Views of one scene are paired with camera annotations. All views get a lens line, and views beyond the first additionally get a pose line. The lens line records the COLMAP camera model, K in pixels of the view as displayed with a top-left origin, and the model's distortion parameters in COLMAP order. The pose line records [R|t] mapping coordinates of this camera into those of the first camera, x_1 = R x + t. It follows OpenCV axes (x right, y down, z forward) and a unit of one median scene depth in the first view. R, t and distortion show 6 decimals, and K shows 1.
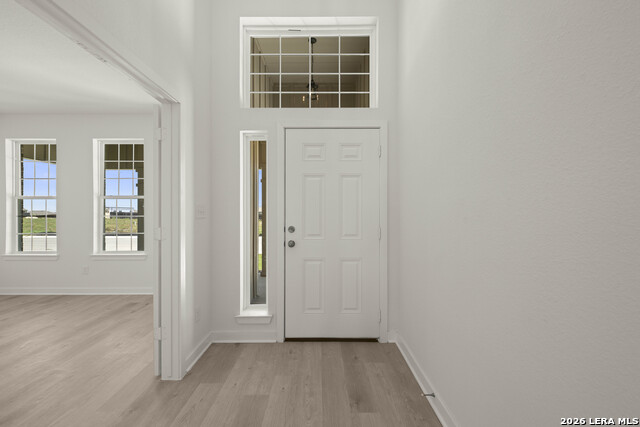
lens RADIAL K [[253.5, 0, 320.0], [0, 253.5, 213.5], [0, 0, 1]] dist [-0.000759, -0.000505]
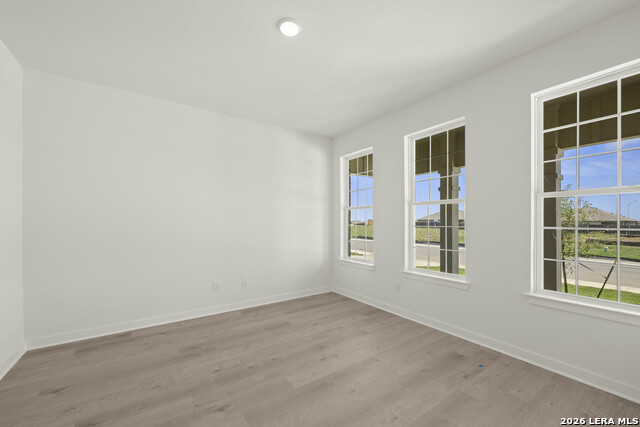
lens RADIAL K [[255.4, 0, 322.2], [0, 255.4, 220.6], [0, 0, 1]] dist [0.001346, 0.000144]
pose [[0.567558, -0.007395, -0.823300, -0.339916], [0.001981, 0.999969, -0.007616, -0.002227], [0.823331, 0.002692, 0.567555, 0.277236]]
